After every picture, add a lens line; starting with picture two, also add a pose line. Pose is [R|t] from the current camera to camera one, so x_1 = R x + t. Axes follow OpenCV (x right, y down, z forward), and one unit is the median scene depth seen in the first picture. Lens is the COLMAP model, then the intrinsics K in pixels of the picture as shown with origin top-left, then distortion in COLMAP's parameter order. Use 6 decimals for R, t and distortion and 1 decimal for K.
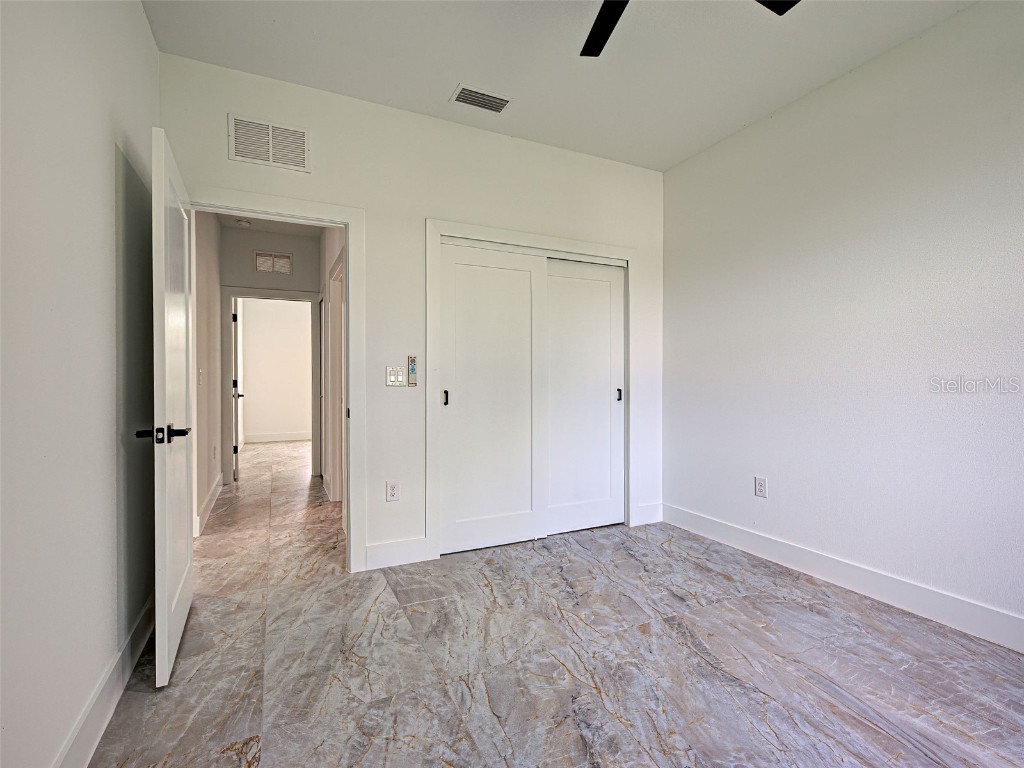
lens RADIAL K [[478.8, 0, 505.4], [0, 478.8, 386.0], [0, 0, 1]] dist [0.007039, 0.000160]
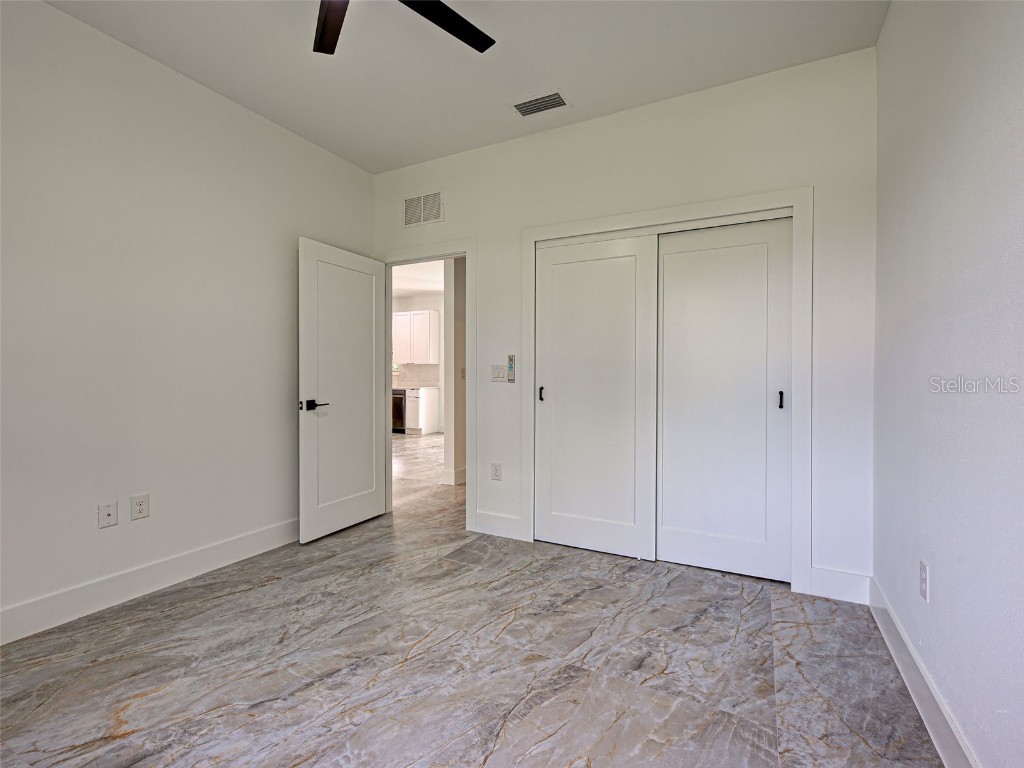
lens RADIAL K [[478.8, 0, 505.4], [0, 478.8, 386.0], [0, 0, 1]] dist [0.007039, 0.000160]
pose [[0.599265, 0.022525, -0.800234, 0.792033], [-0.018545, 0.999726, 0.014252, -0.007595], [0.800336, 0.006300, 0.599519, 0.350292]]
